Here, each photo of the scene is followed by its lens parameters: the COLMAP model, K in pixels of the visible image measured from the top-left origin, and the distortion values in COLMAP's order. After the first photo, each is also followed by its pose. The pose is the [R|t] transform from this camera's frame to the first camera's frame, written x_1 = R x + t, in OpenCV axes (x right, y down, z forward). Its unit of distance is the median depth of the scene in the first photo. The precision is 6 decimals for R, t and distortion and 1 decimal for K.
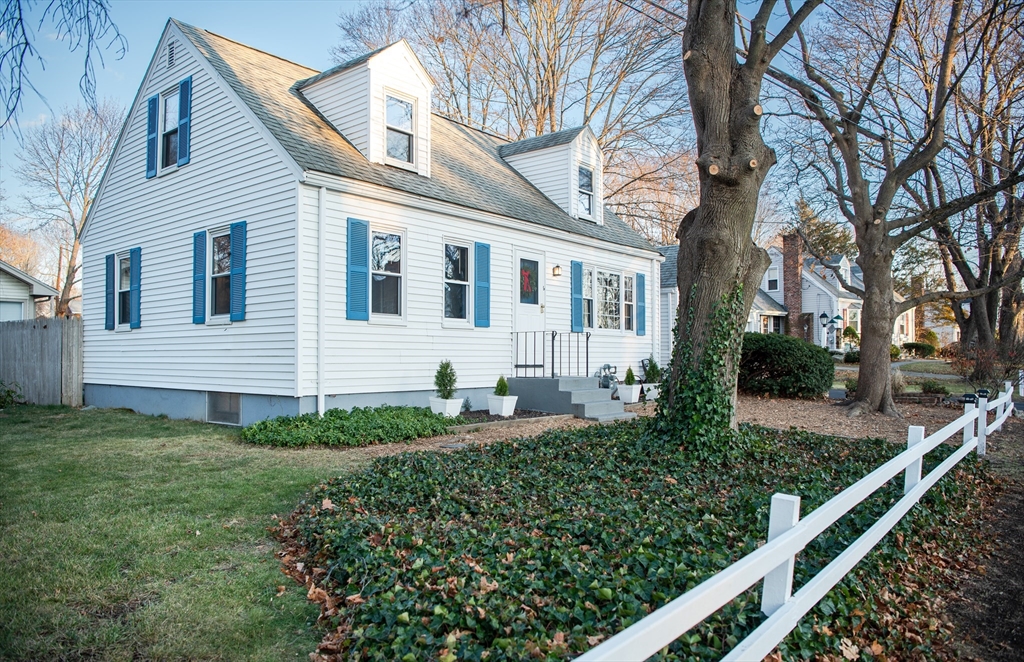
lens RADIAL K [[707.0, 0, 511.9], [0, 707.0, 343.0], [0, 0, 1]] dist [-0.062989, 0.003532]
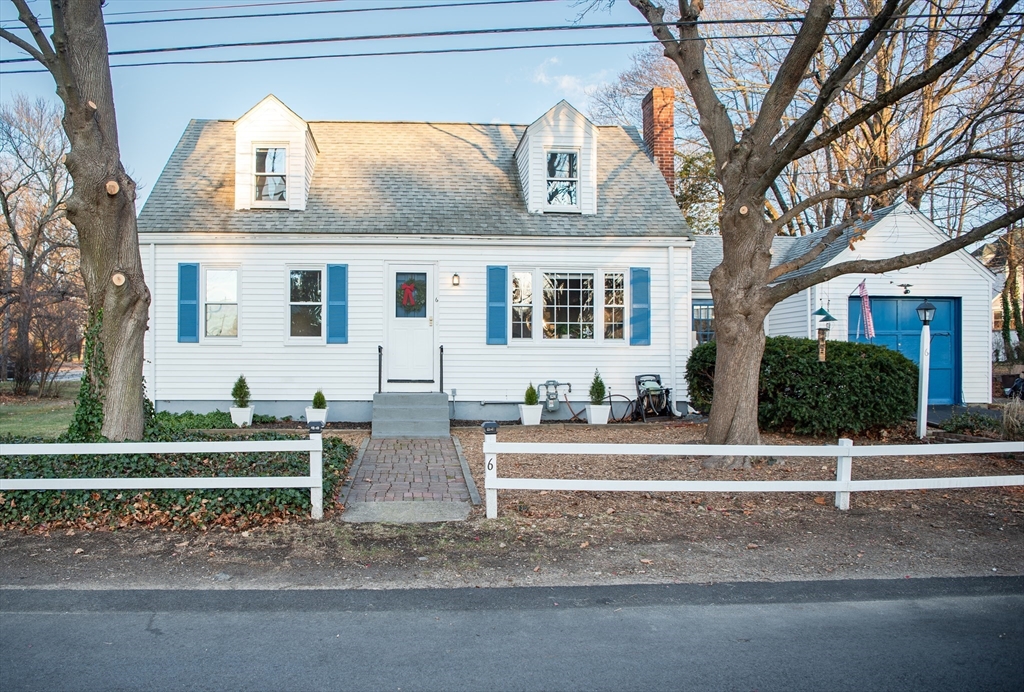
lens RADIAL K [[792.5, 0, 454.9], [0, 792.5, 372.3], [0, 0, 1]] dist [-0.069708, -0.000847]
pose [[0.668645, 0.003545, -0.743573, 0.948538], [0.013083, 0.999778, 0.016531, 0.003103], [0.743467, -0.020782, 0.668450, 0.336883]]
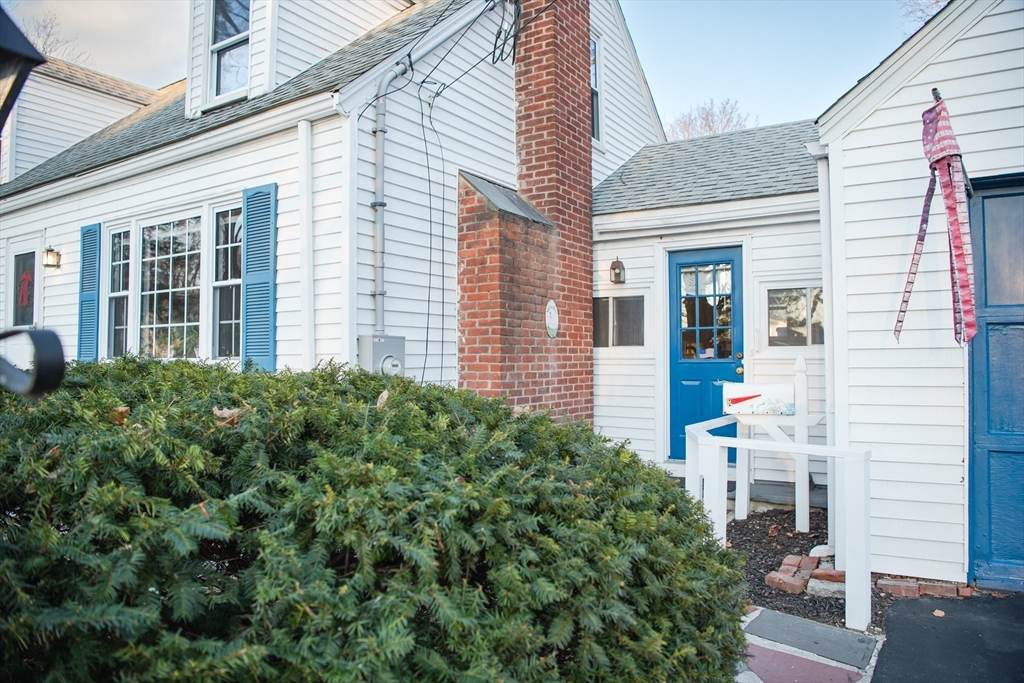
lens RADIAL K [[709.6, 0, 512.0], [0, 709.6, 341.5], [0, 0, 1]] dist [-0.064571, -0.000577]
pose [[0.115293, -0.026254, -0.992985, 0.707610], [0.024463, 0.999423, -0.023584, -0.019552], [0.993030, -0.021573, 0.115869, 1.454201]]
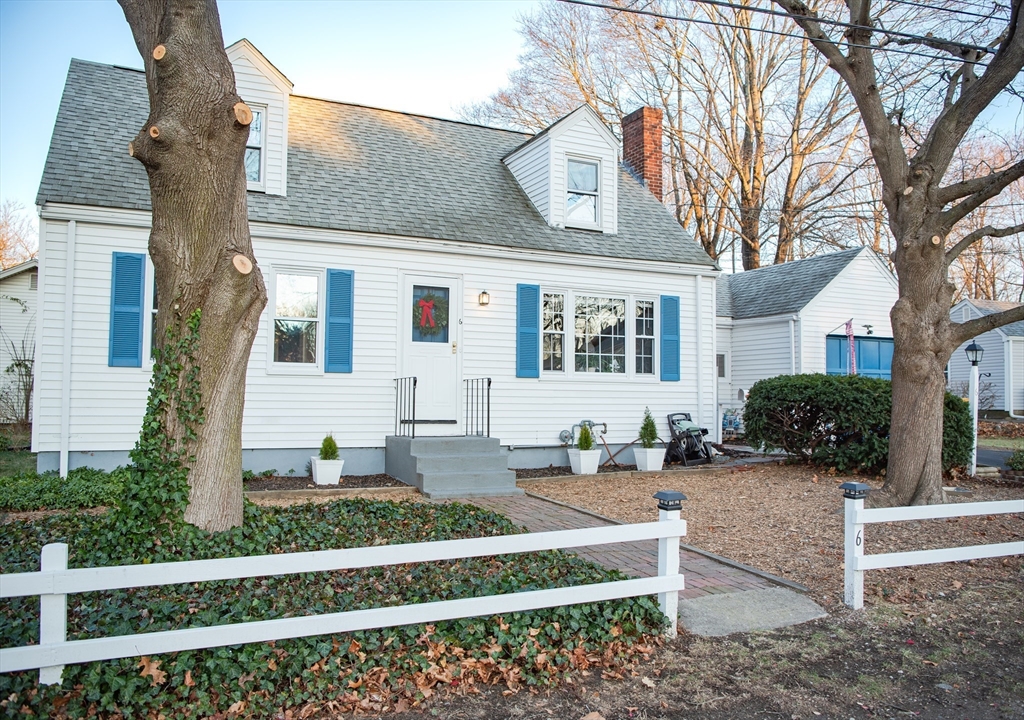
lens RADIAL K [[814.6, 0, 541.6], [0, 814.6, 358.0], [0, 0, 1]] dist [-0.053829, 0.006095]
pose [[0.910230, -0.016810, -0.413761, 0.549958], [0.001705, 0.999319, -0.036850, -0.004790], [0.414099, 0.032837, 0.909640, 0.249632]]
